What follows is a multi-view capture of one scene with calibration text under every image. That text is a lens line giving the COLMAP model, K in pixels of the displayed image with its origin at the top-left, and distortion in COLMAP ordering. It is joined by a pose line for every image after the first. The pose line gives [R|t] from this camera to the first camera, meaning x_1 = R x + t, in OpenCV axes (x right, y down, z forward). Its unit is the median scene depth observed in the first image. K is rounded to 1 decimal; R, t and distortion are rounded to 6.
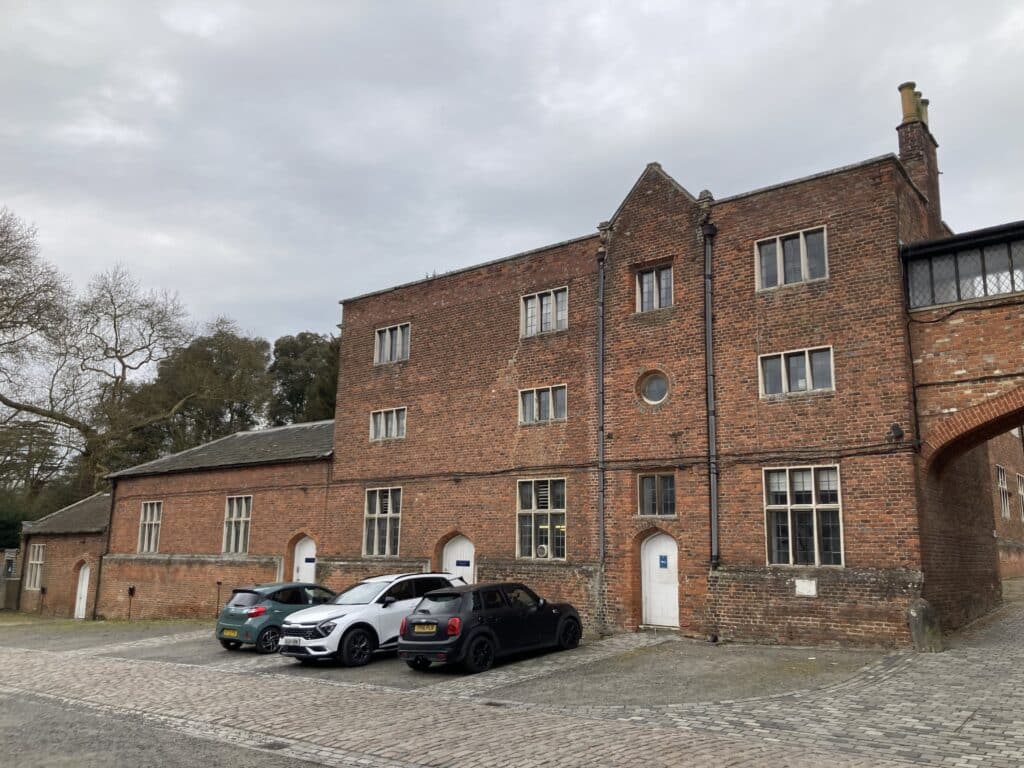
lens RADIAL K [[823.2, 0, 534.9], [0, 823.2, 397.0], [0, 0, 1]] dist [0.016051, -0.005448]
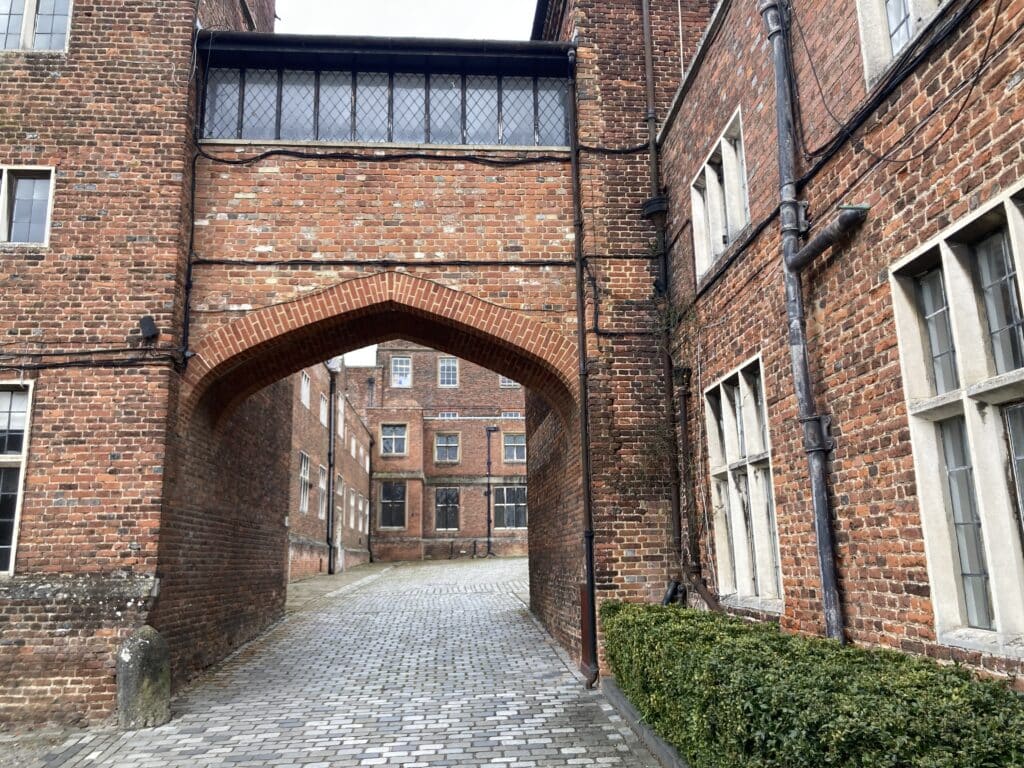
lens RADIAL K [[823.2, 0, 515.6], [0, 823.2, 377.6], [0, 0, 1]] dist [0.016051, -0.005448]
pose [[0.724341, 0.121972, 0.678567, 0.239145], [-0.100089, 0.992403, -0.071542, 0.089597], [-0.682138, -0.016096, 0.731046, 0.410646]]
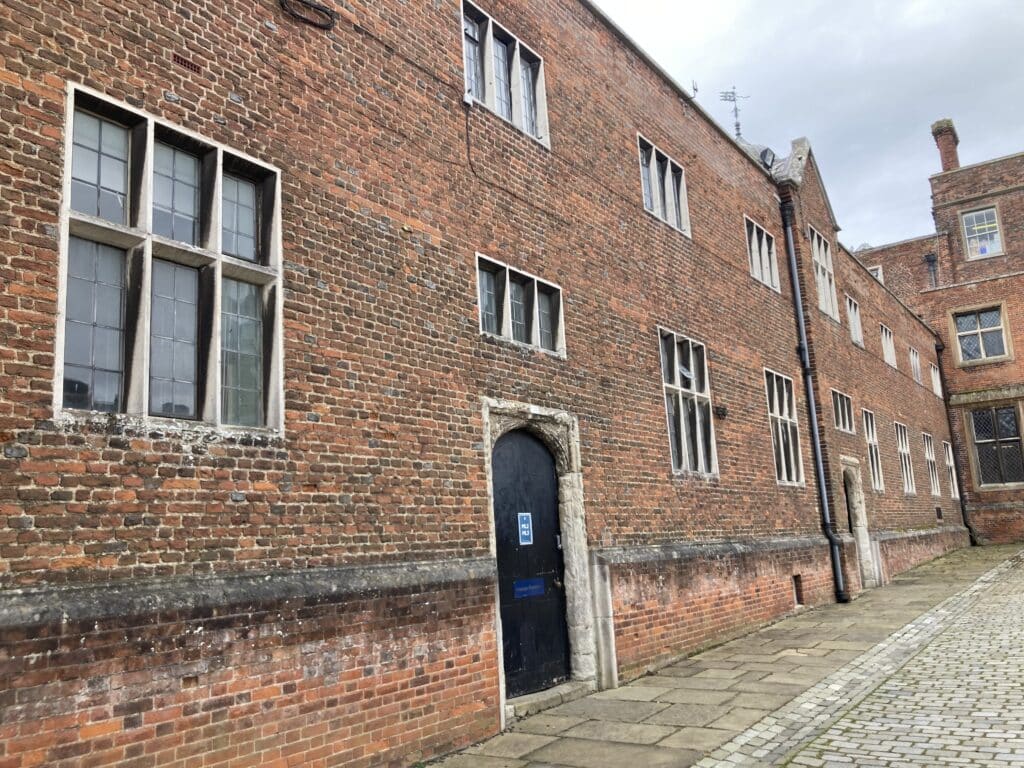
lens RADIAL K [[823.2, 0, 514.7], [0, 823.2, 385.5], [0, 0, 1]] dist [0.016051, -0.005448]
pose [[0.996505, -0.051277, 0.065939, 0.348286], [0.051293, 0.998683, 0.001461, 0.107775], [-0.065927, 0.001926, 0.997823, 0.549195]]
